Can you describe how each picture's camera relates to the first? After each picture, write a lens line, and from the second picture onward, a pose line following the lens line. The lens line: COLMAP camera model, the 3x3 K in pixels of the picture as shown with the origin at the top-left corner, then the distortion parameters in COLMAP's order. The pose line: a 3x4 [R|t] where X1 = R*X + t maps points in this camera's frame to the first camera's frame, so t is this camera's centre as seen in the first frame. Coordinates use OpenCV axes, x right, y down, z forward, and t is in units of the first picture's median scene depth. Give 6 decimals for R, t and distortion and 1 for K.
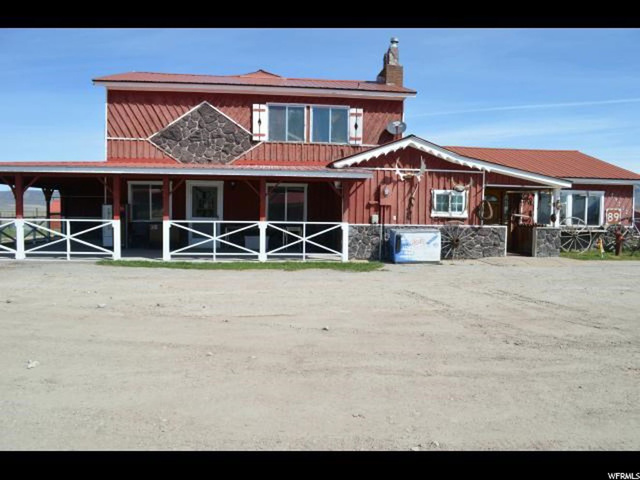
lens RADIAL K [[499.1, 0, 322.2], [0, 499.1, 239.8], [0, 0, 1]] dist [-0.083897, 0.027356]
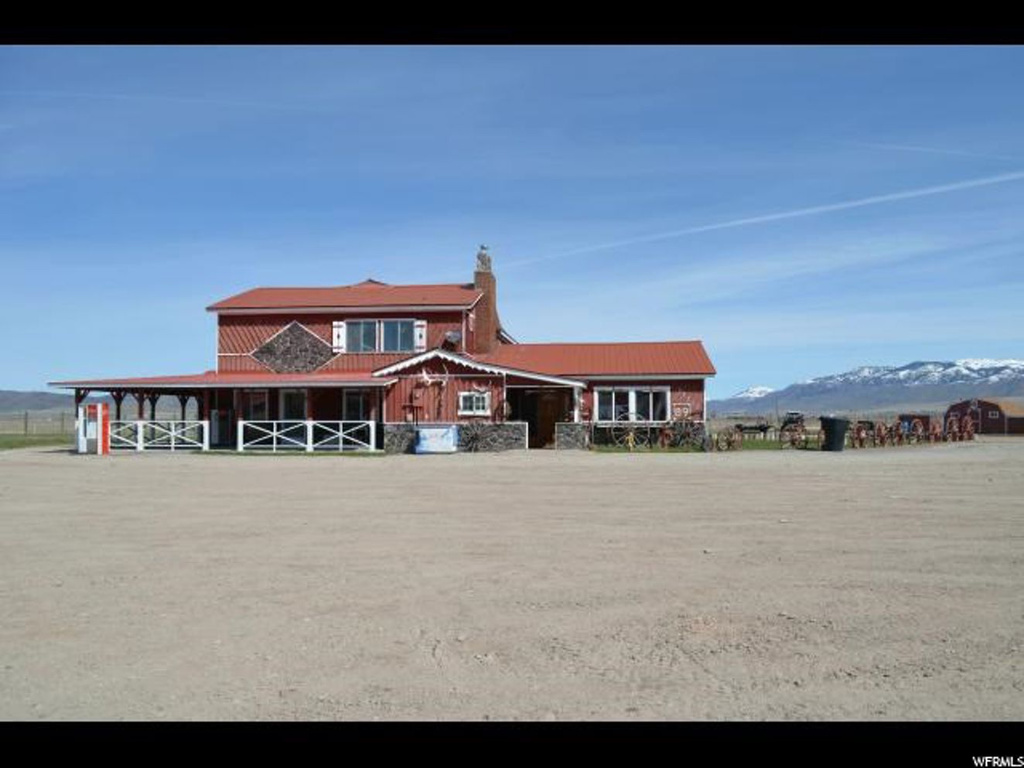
lens RADIAL K [[798.5, 0, 506.0], [0, 798.5, 382.8], [0, 0, 1]] dist [-0.083897, 0.027356]
pose [[0.977028, -0.026805, -0.211420, 0.666999], [0.005703, 0.994991, -0.099798, 0.060159], [0.213036, 0.096300, 0.972287, -0.738533]]
